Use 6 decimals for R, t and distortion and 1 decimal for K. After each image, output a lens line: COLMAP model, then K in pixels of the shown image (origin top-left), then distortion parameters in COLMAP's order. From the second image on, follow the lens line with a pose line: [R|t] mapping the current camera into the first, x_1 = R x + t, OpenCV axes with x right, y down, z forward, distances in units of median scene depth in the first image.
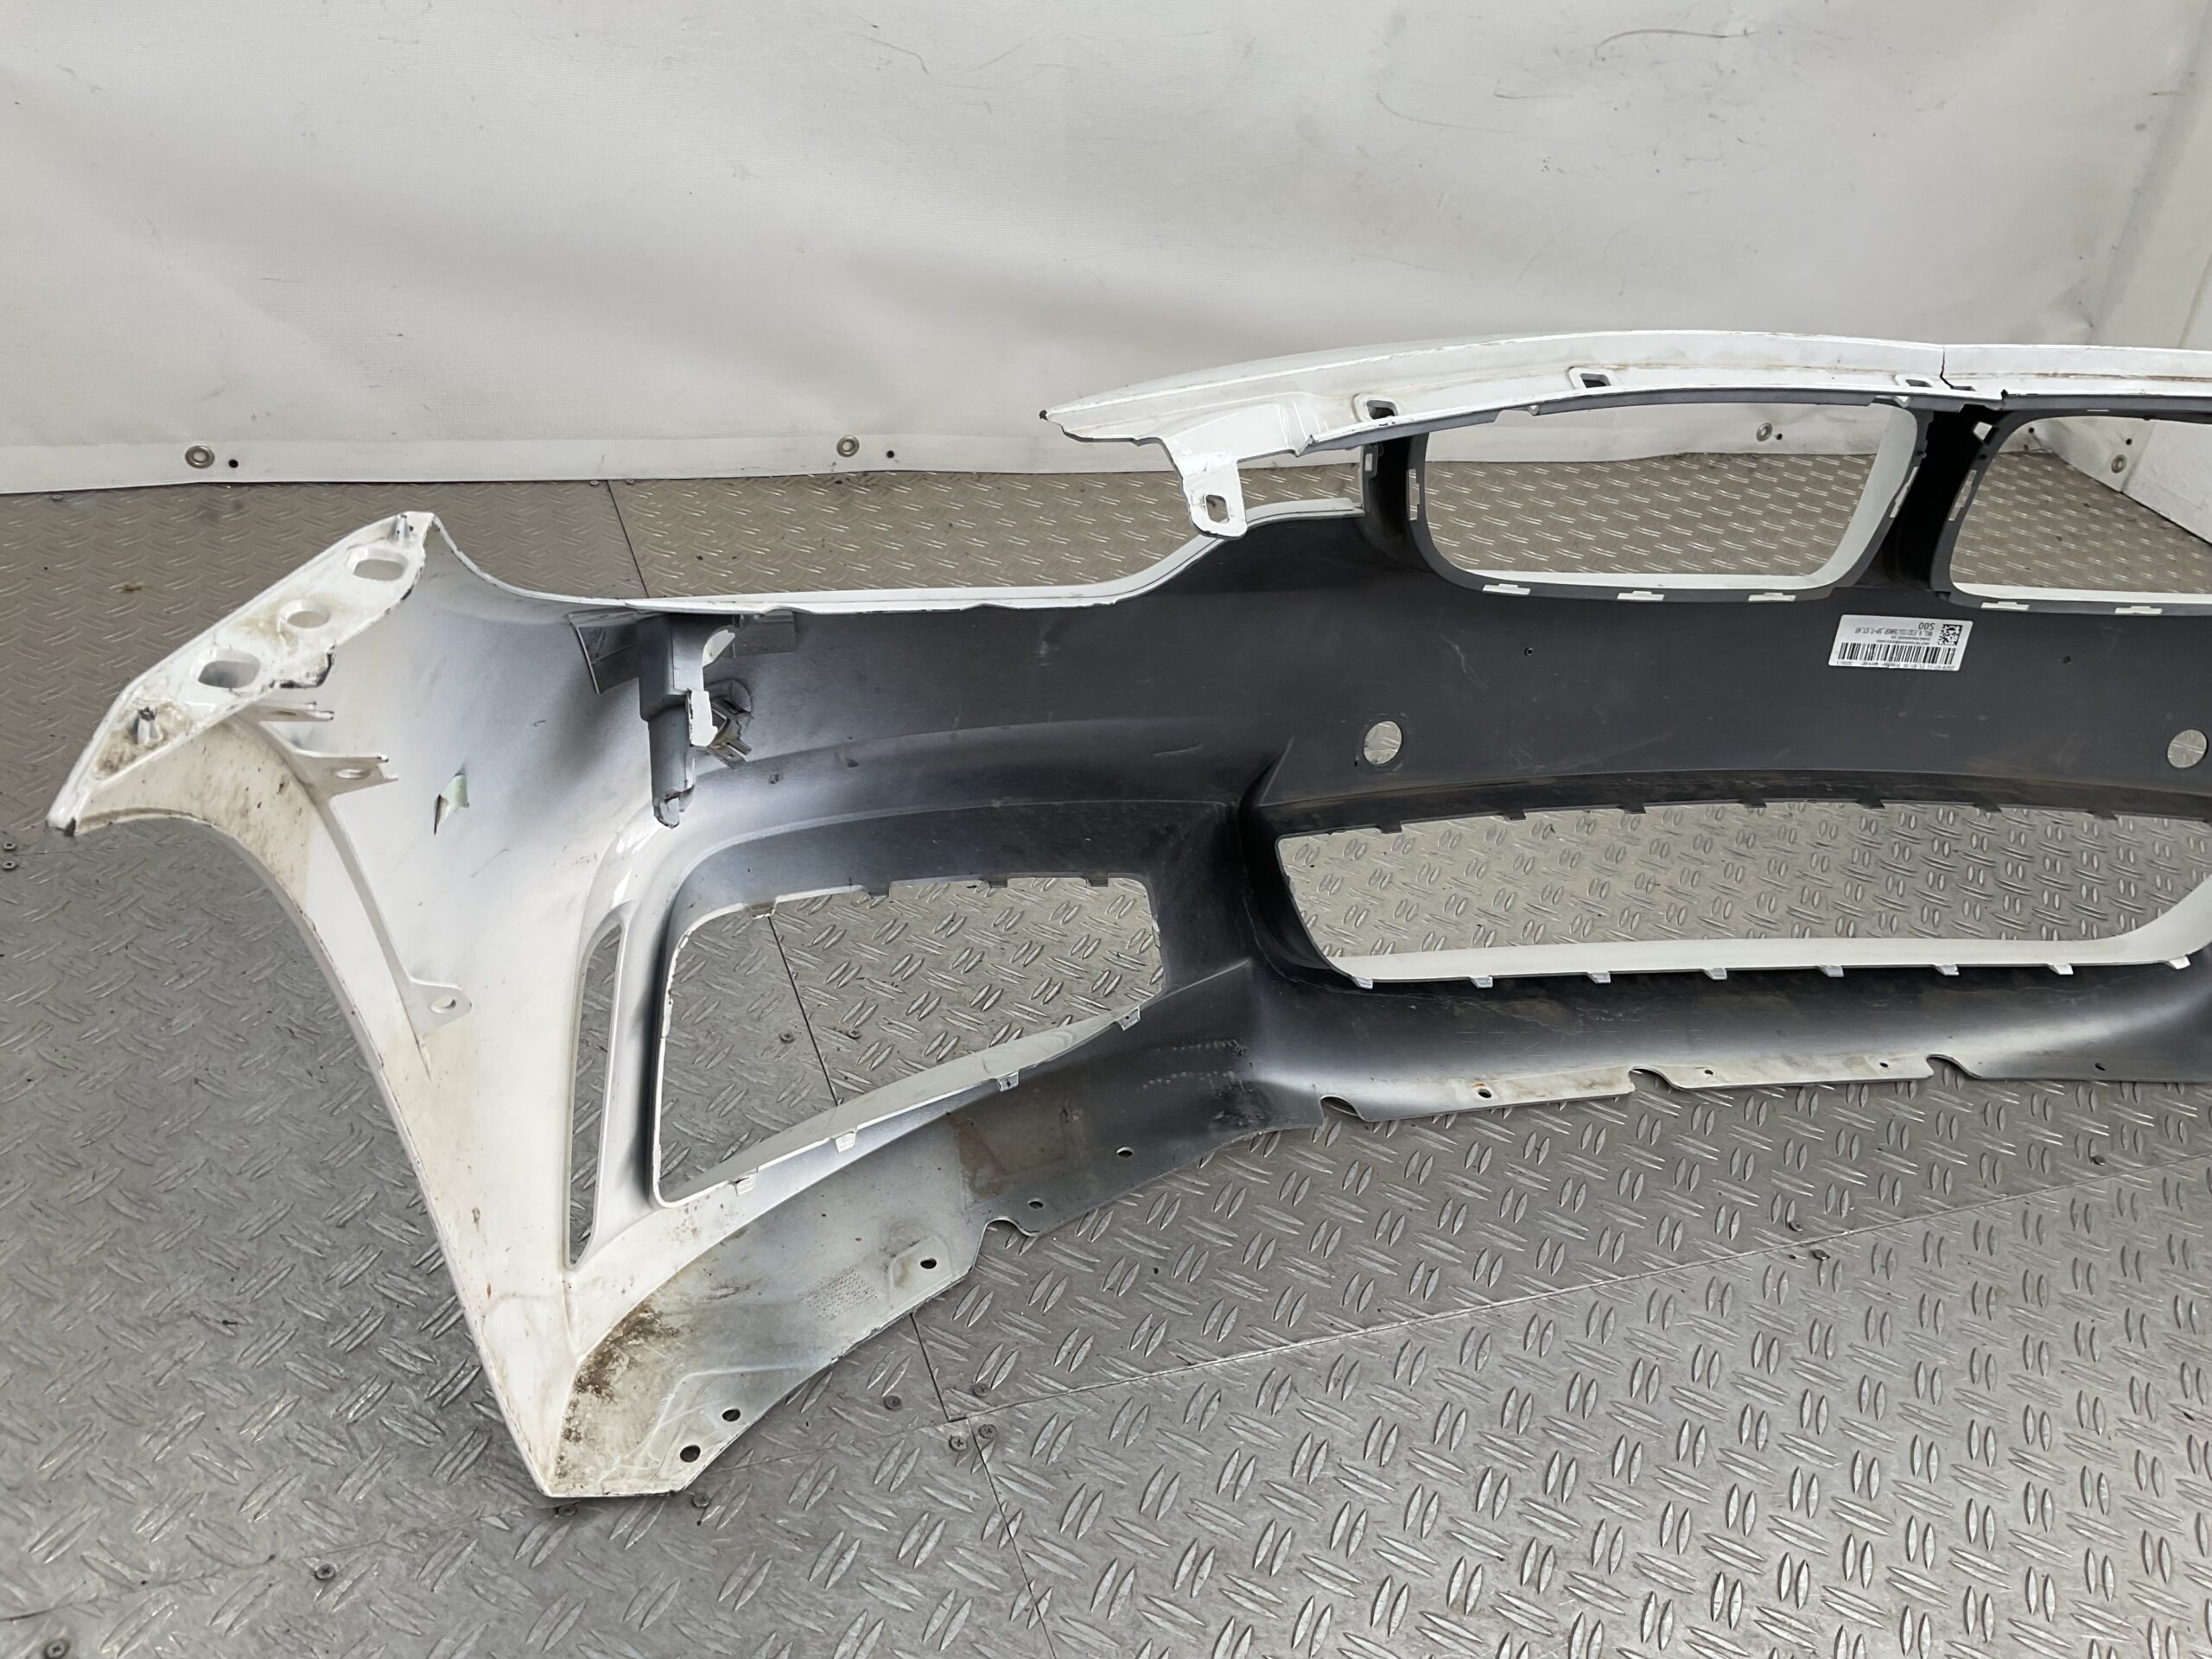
lens RADIAL K [[1840.9, 0, 1105.8], [0, 1840.9, 835.0], [0, 0, 1]] dist [0.080808, -0.142000]
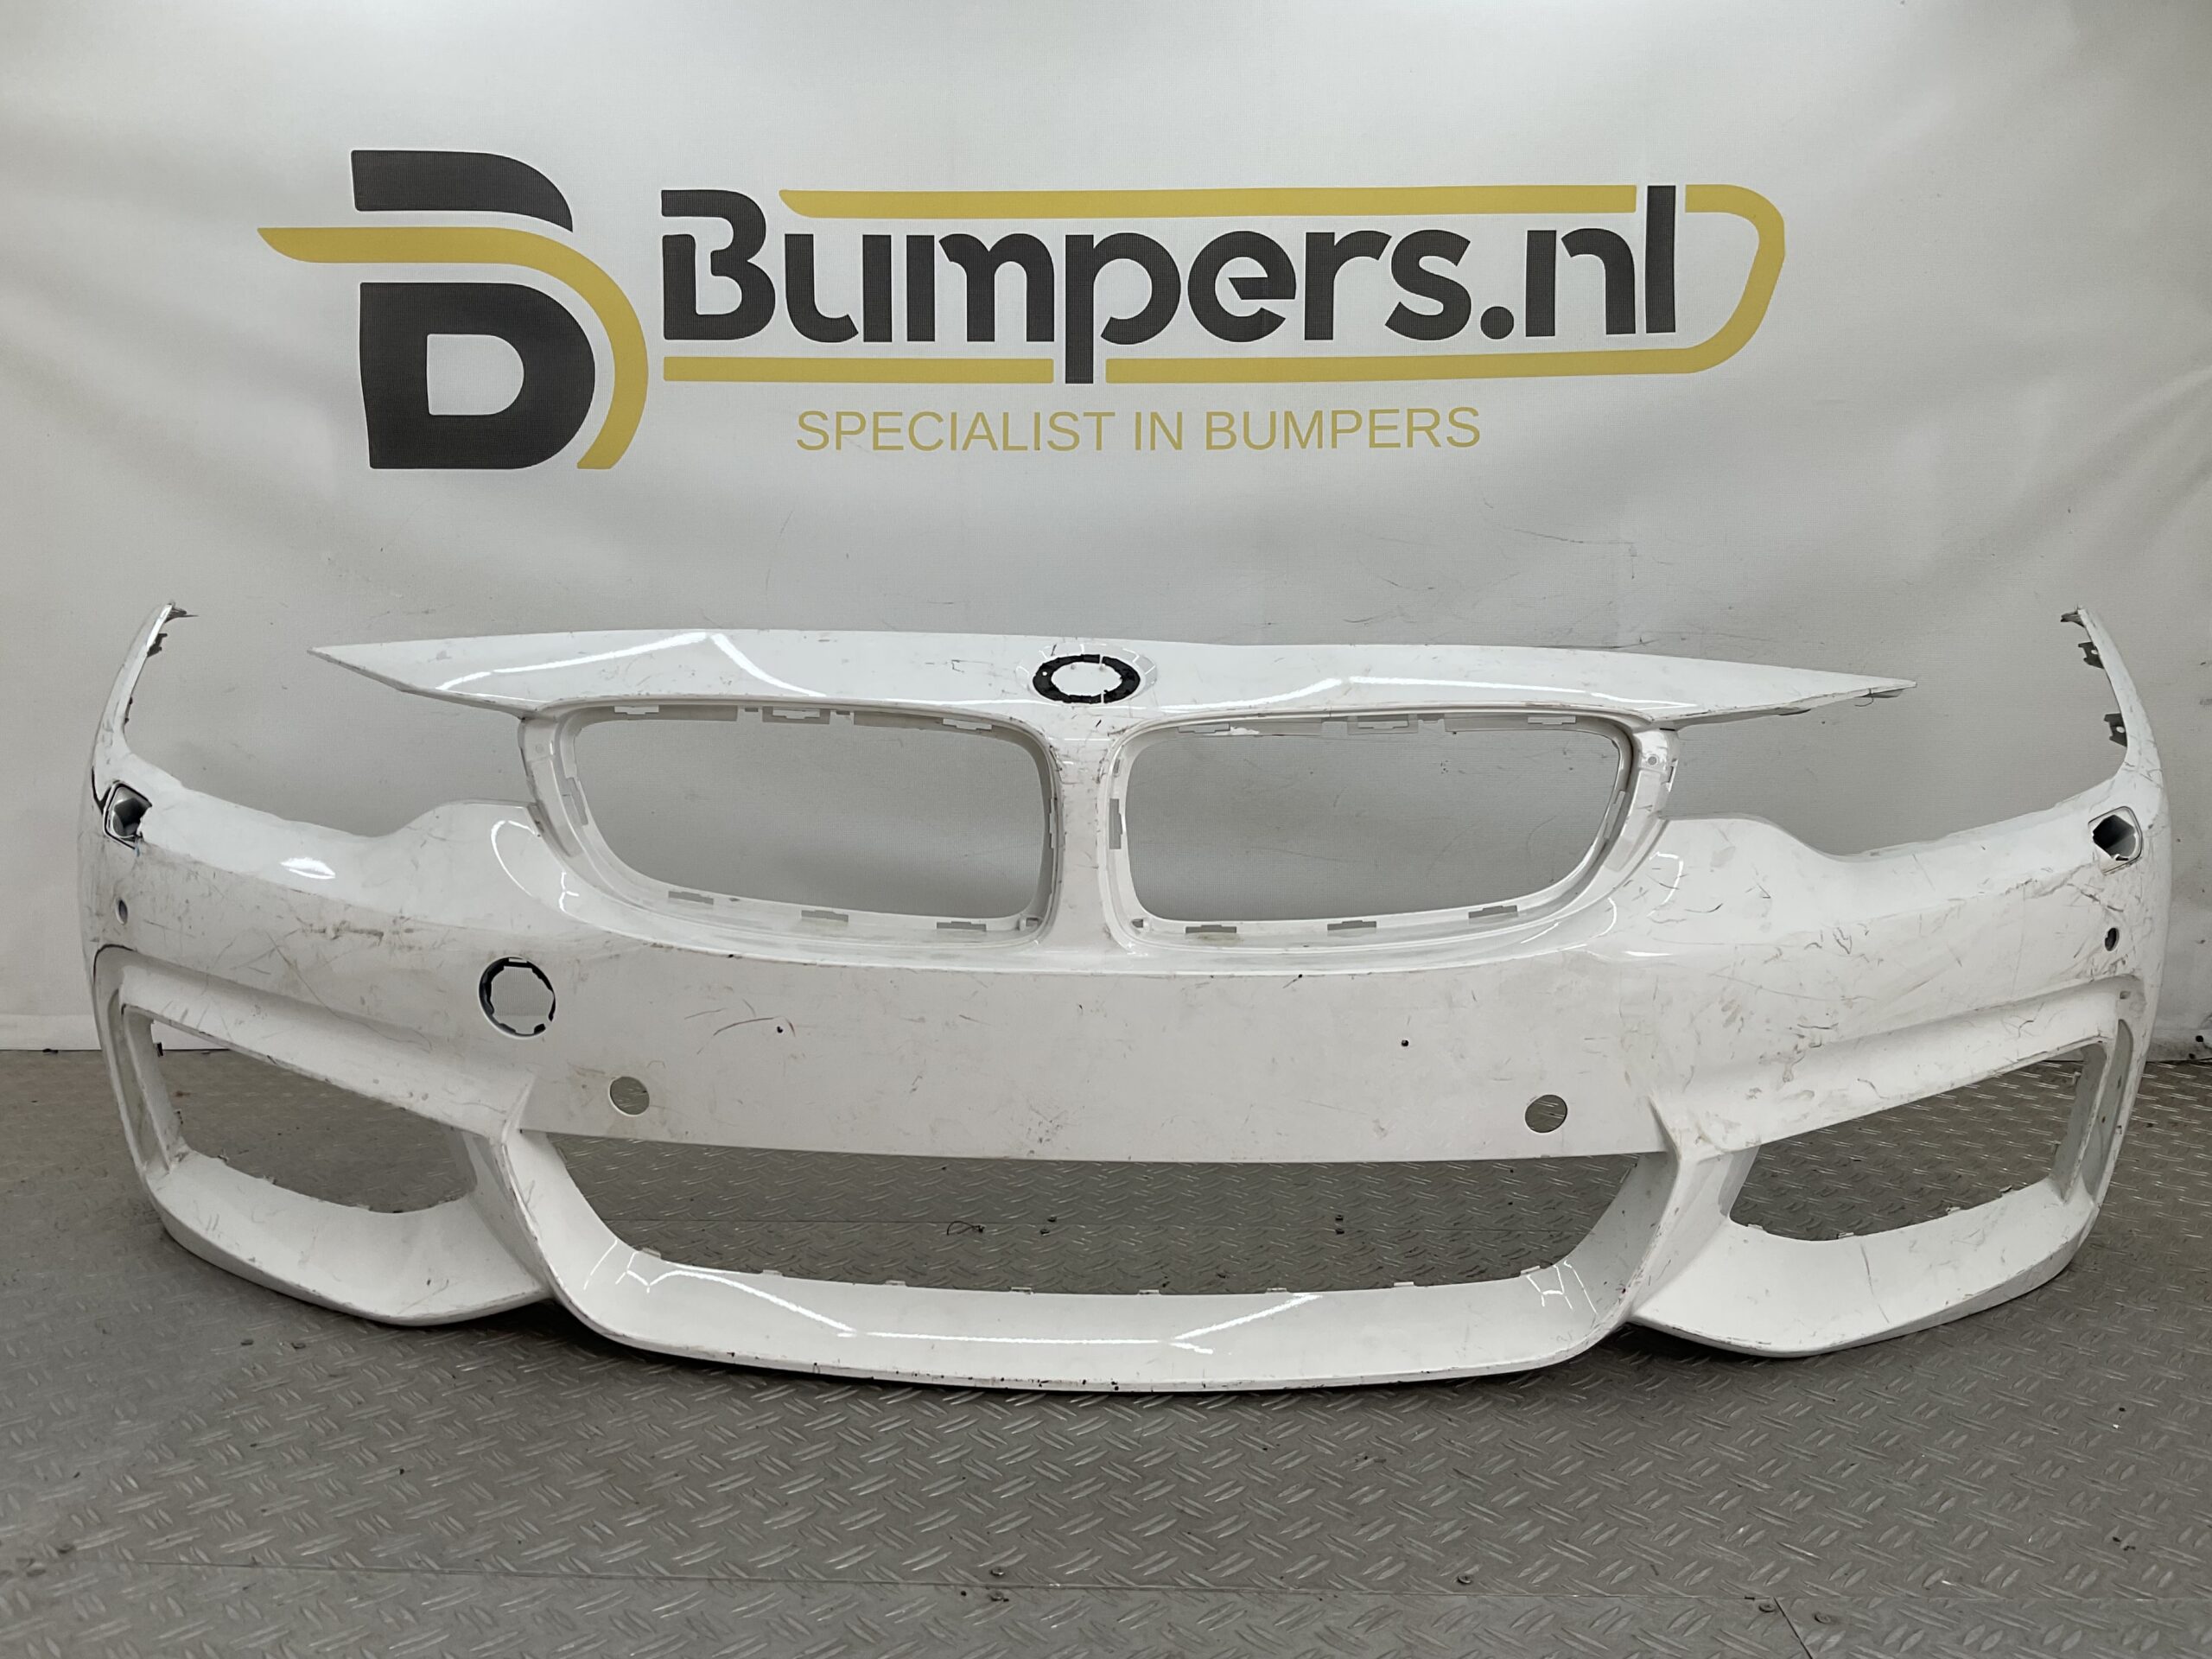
lens RADIAL K [[1840.9, 0, 1103.3], [0, 1840.9, 826.5], [0, 0, 1]] dist [0.080808, -0.142000]
pose [[0.918215, -0.084166, -0.387036, 0.893052], [-0.104528, 0.891028, -0.441751, 0.315796], [0.382040, 0.446078, 0.809357, 0.137904]]
